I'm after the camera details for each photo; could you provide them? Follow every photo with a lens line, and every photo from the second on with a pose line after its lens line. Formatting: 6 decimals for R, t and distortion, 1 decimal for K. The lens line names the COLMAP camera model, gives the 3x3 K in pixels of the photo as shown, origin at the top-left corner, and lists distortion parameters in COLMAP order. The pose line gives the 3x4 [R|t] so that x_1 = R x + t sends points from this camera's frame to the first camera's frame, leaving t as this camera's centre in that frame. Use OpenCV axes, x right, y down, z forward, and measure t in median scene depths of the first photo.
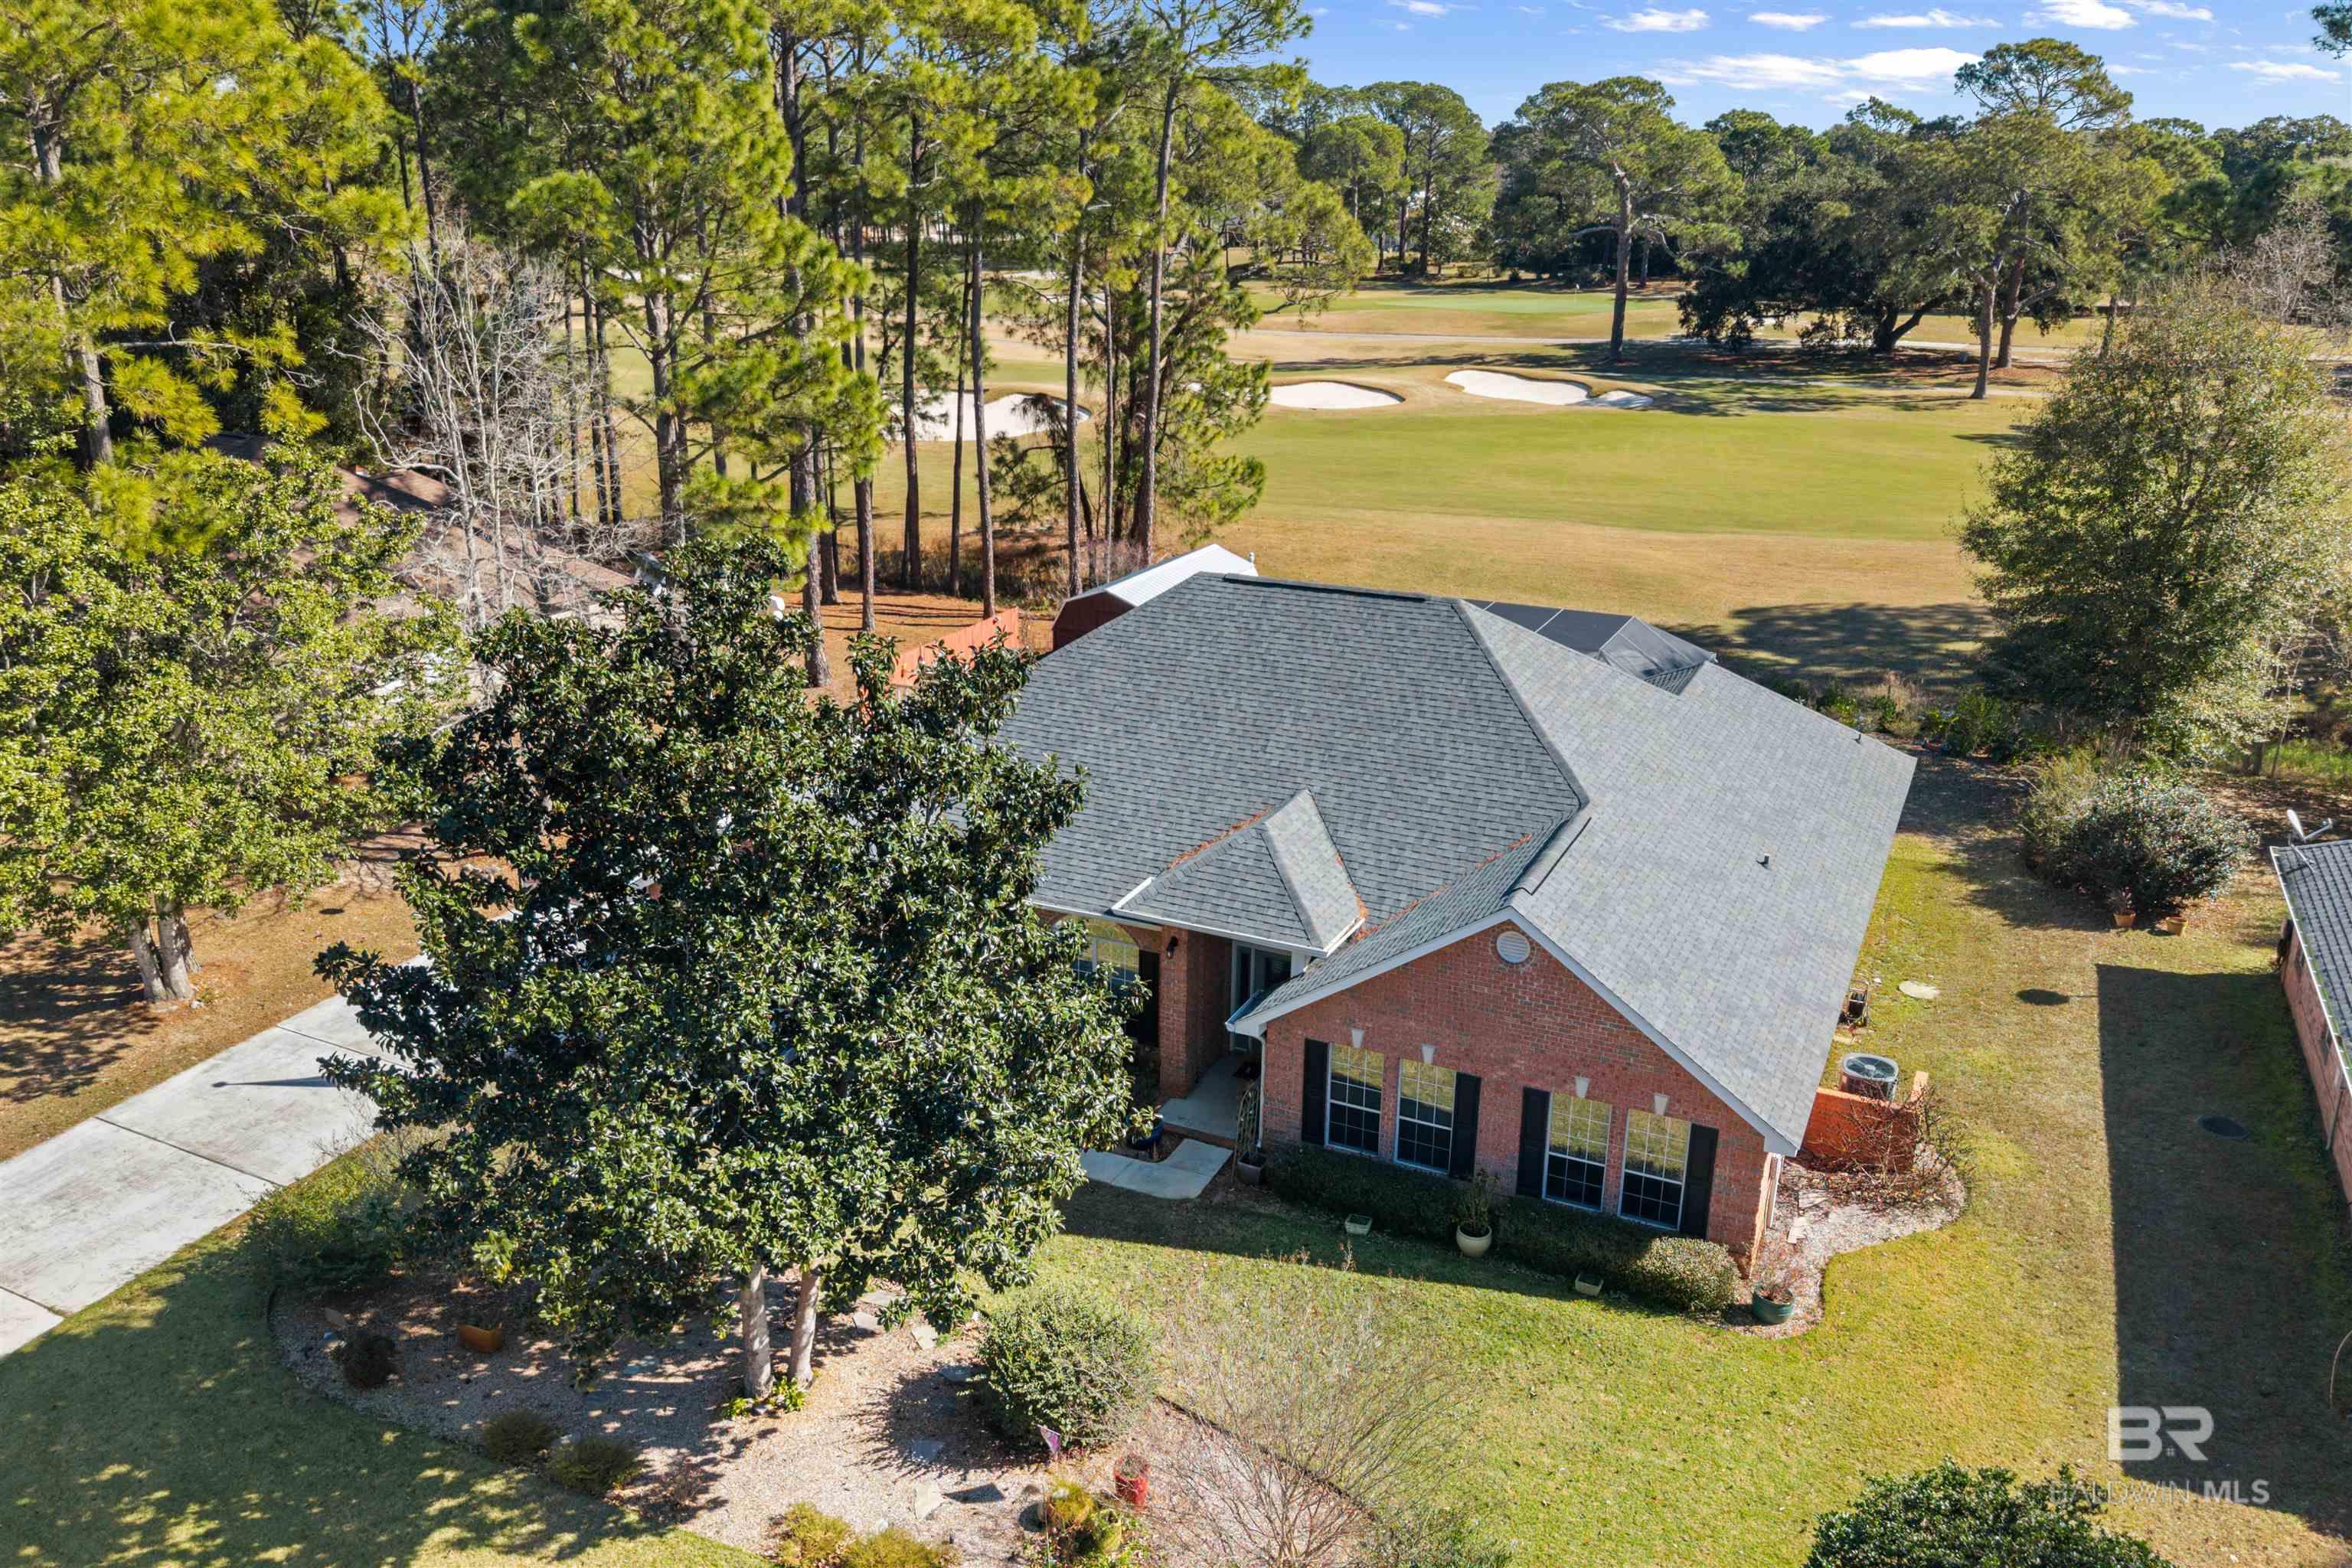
lens RADIAL K [[1840.8, 0, 1187.1], [0, 1840.8, 720.3], [0, 0, 1]] dist [0.025841, -0.031470]
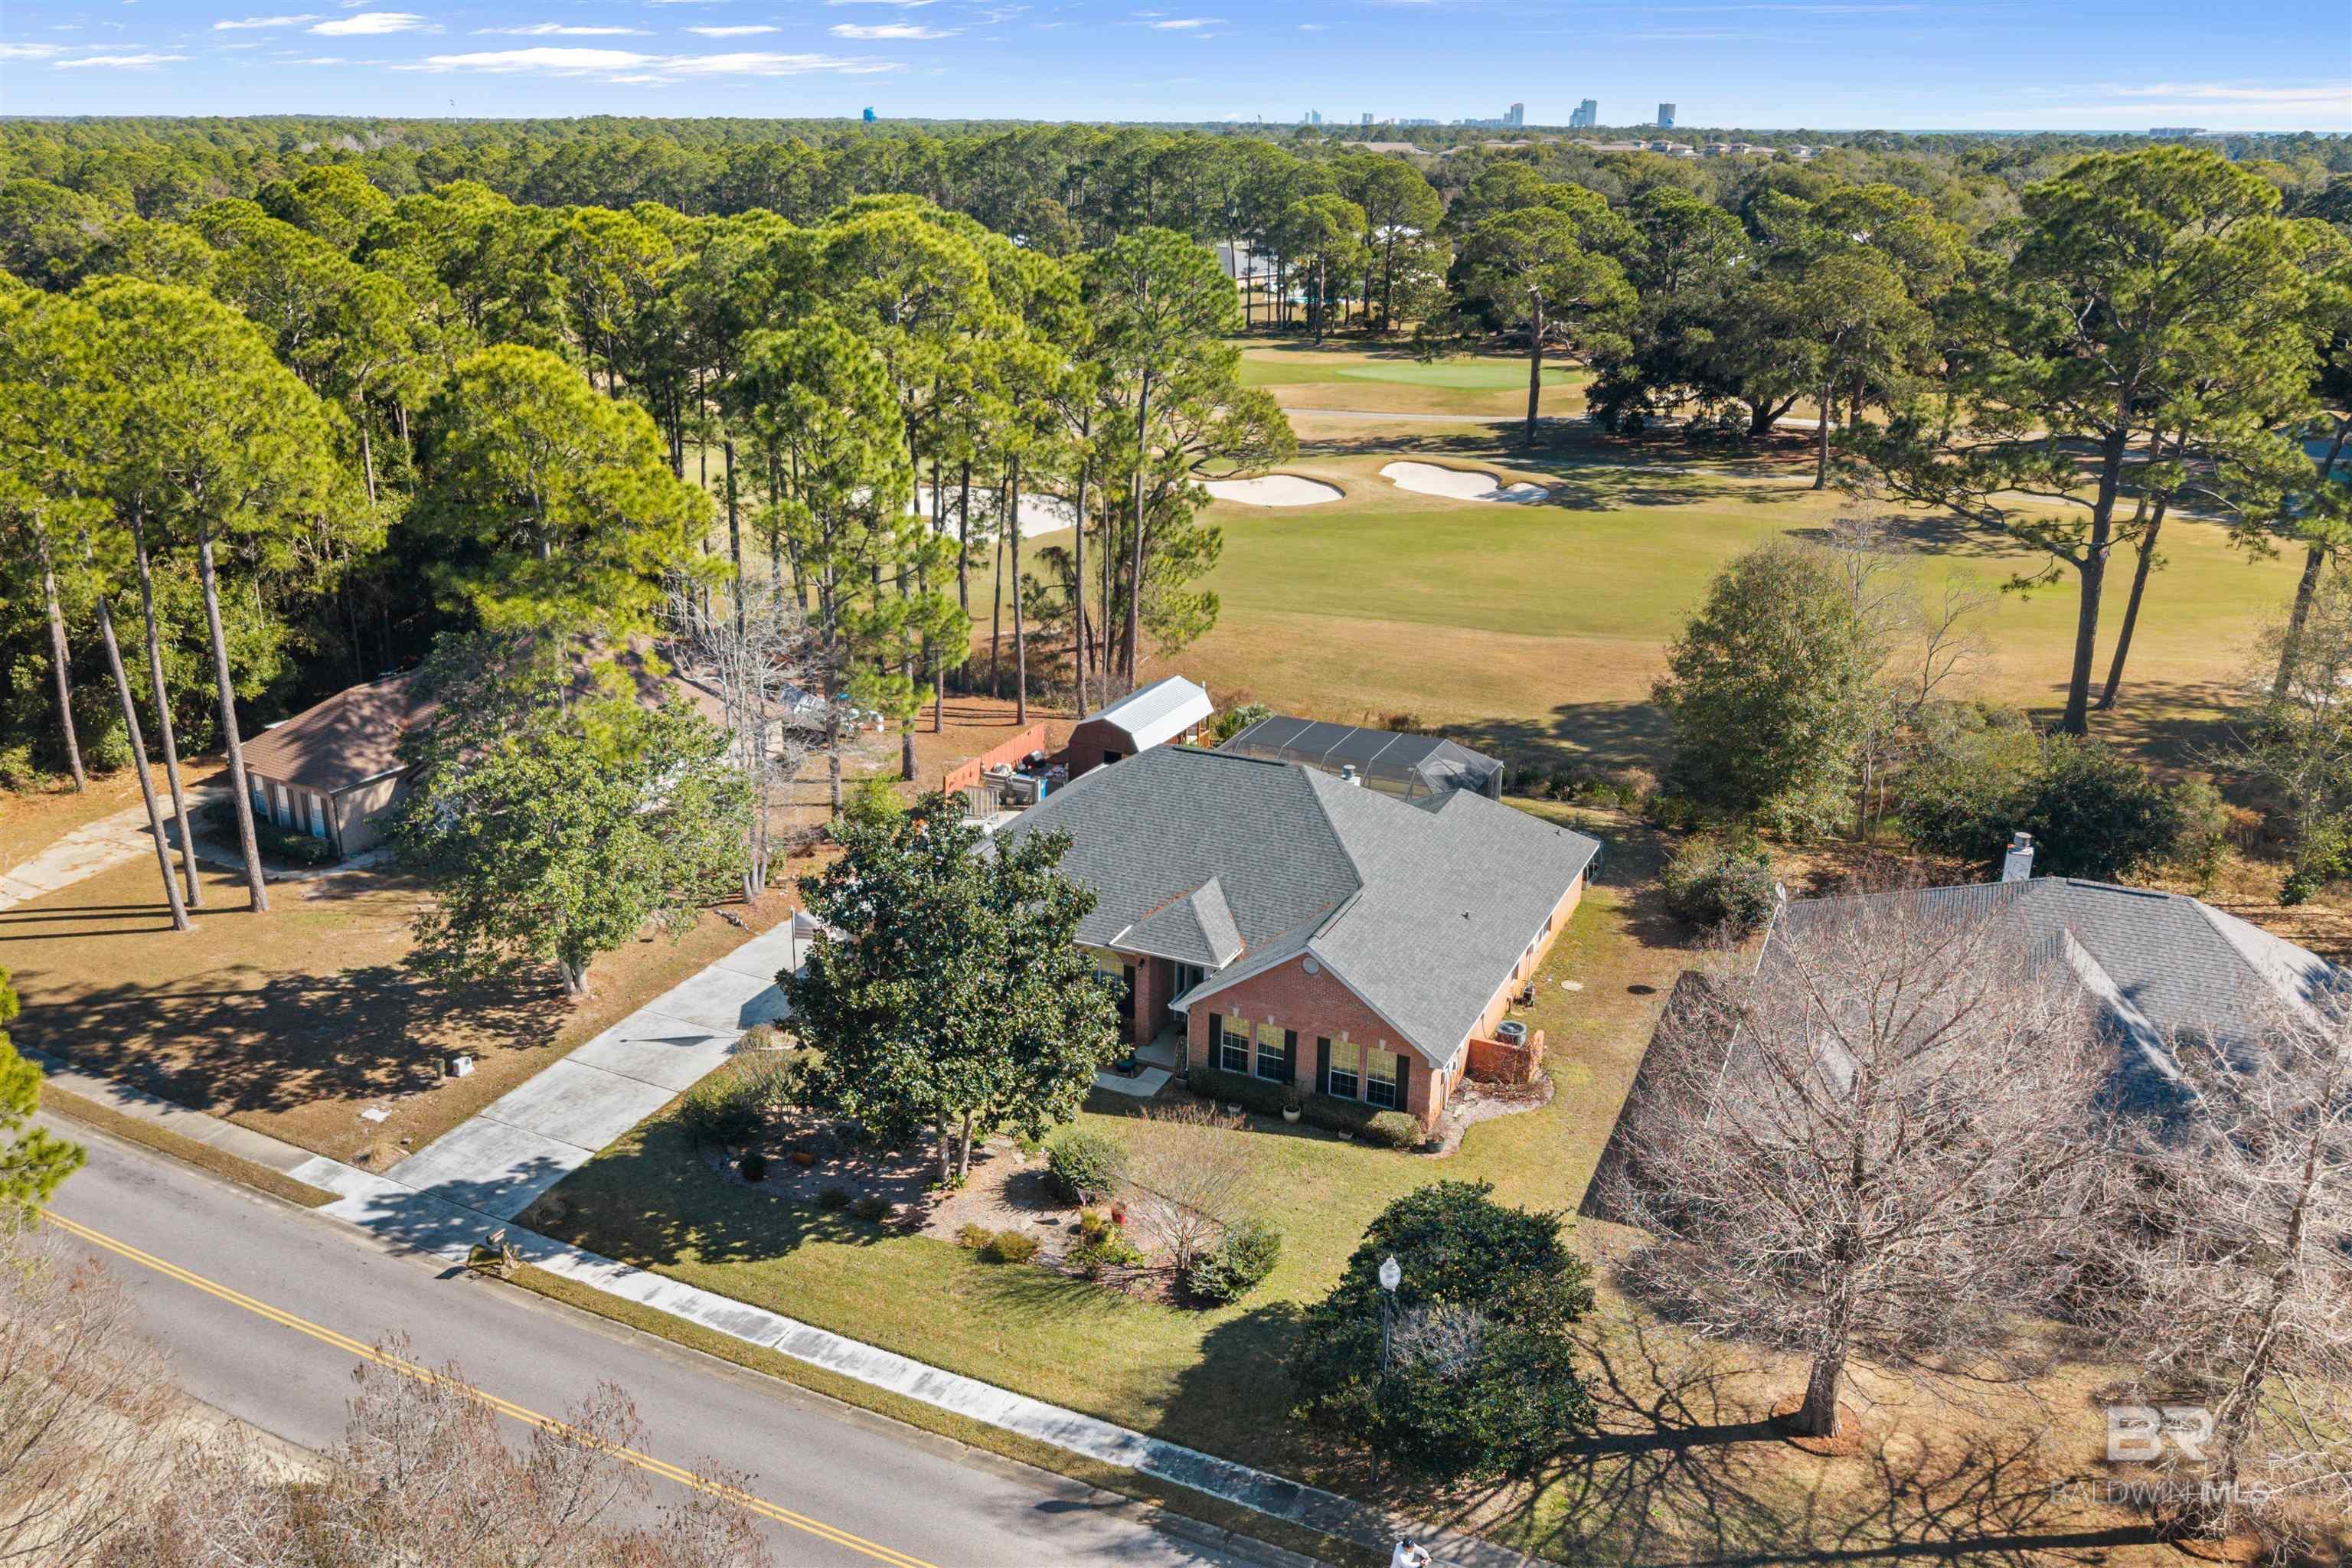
lens RADIAL K [[1840.8, 0, 1174.7], [0, 1840.8, 606.7], [0, 0, 1]] dist [0.025841, -0.031470]
pose [[0.999990, -0.003165, -0.003091, 0.034229], [0.002994, 0.998545, -0.053834, -0.145129], [0.003257, 0.053824, 0.998545, -0.930851]]
